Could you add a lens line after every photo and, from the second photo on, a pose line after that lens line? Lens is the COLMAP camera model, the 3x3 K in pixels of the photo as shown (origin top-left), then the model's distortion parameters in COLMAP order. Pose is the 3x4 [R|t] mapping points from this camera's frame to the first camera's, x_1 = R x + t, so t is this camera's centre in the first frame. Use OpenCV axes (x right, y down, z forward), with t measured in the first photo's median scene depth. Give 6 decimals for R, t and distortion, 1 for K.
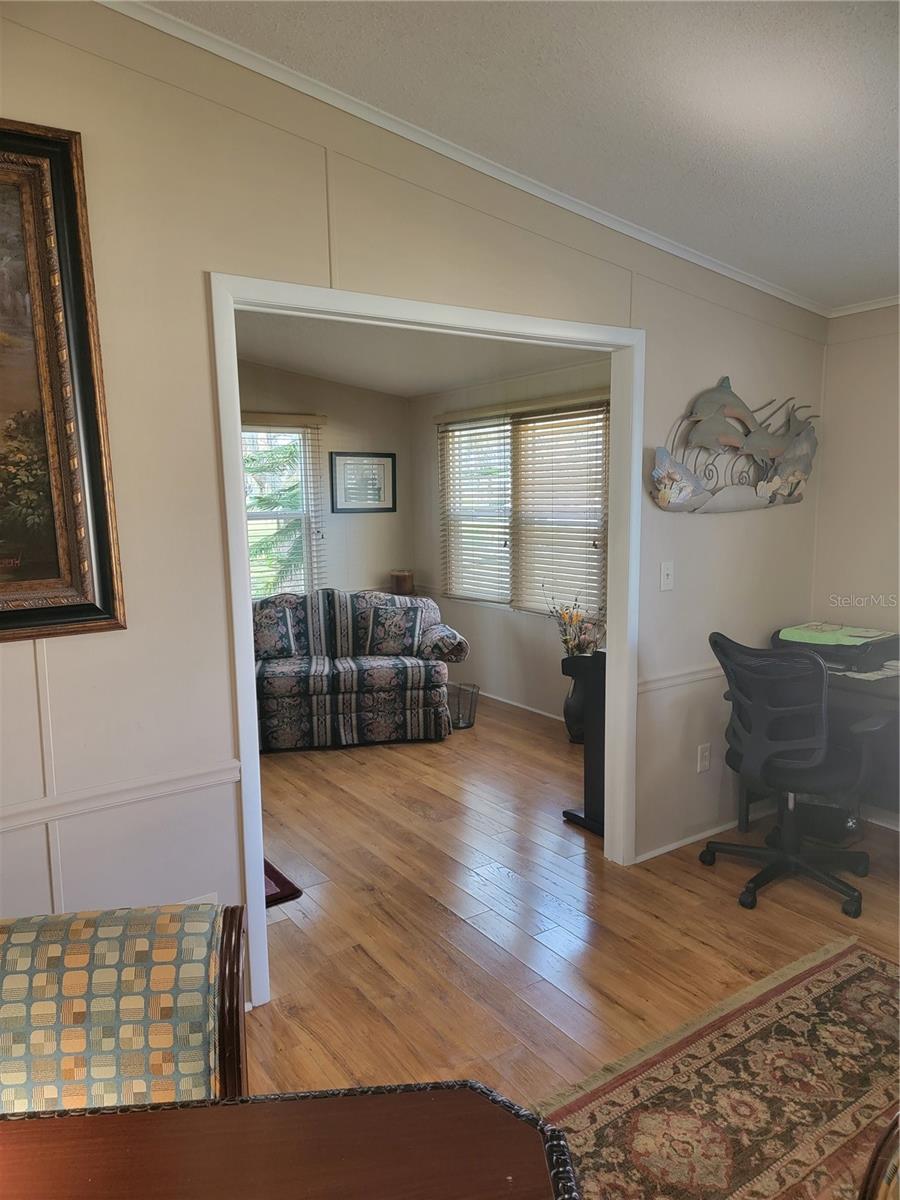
lens RADIAL K [[836.4, 0, 456.8], [0, 836.4, 598.9], [0, 0, 1]] dist [0.075314, -0.041642]
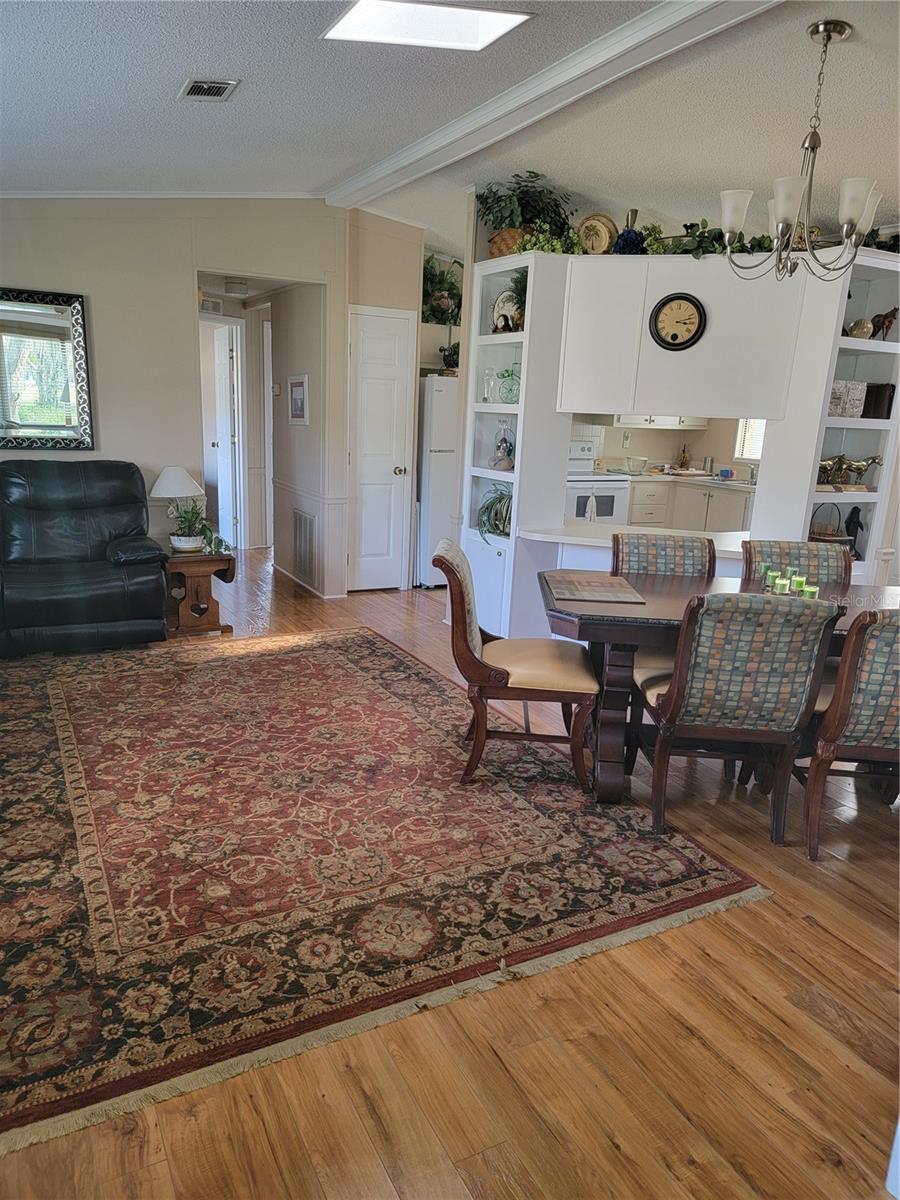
lens RADIAL K [[836.4, 0, 446.4], [0, 836.4, 598.9], [0, 0, 1]] dist [0.075314, -0.041642]
pose [[-0.992643, -0.051151, 0.109746, 0.073595], [-0.009307, 0.935935, 0.352049, -0.203930], [-0.120723, 0.348437, -0.929526, 1.766885]]
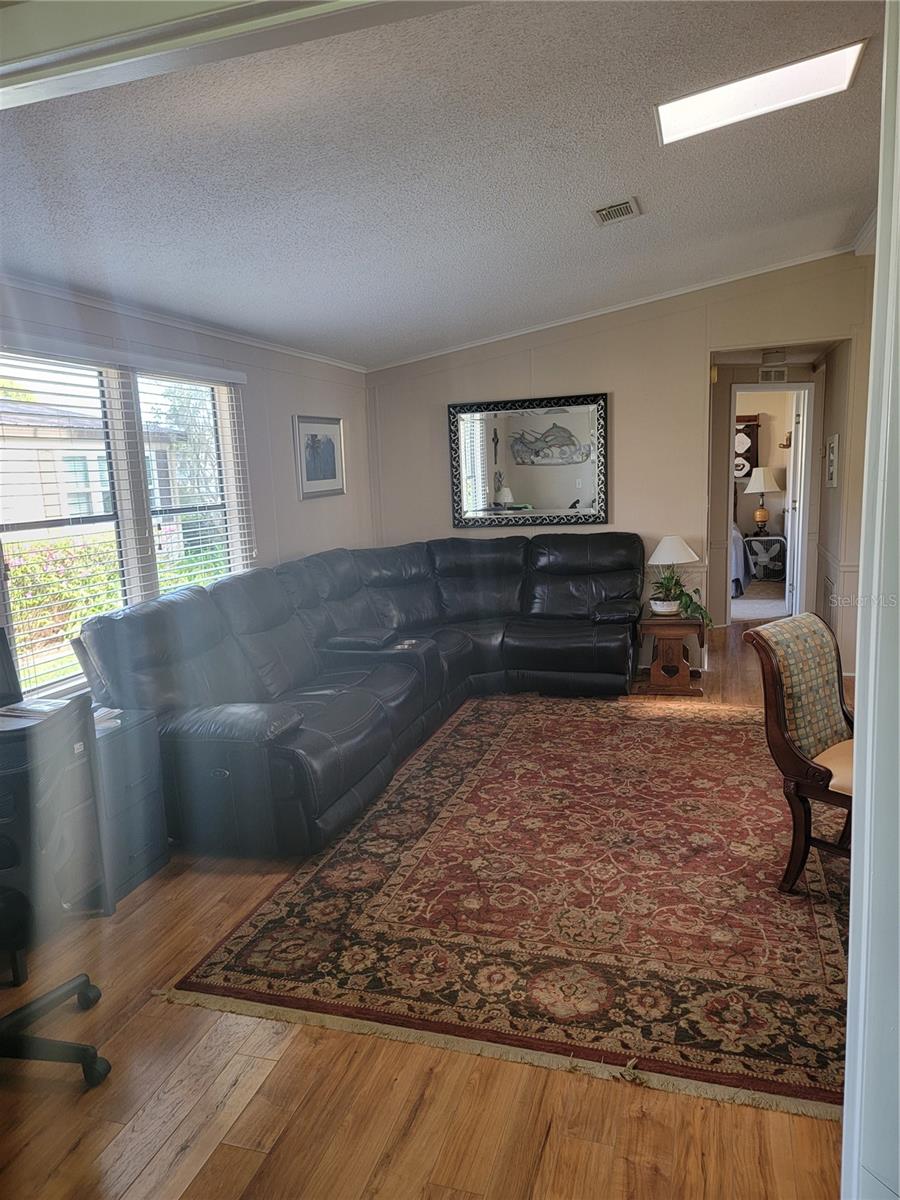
lens RADIAL K [[836.4, 0, 454.4], [0, 836.4, 601.6], [0, 0, 1]] dist [0.075314, -0.041642]
pose [[-0.617364, -0.085068, 0.782065, -0.502404], [0.152336, 0.962391, 0.224937, -0.188699], [-0.771787, 0.258004, -0.581187, 1.545941]]
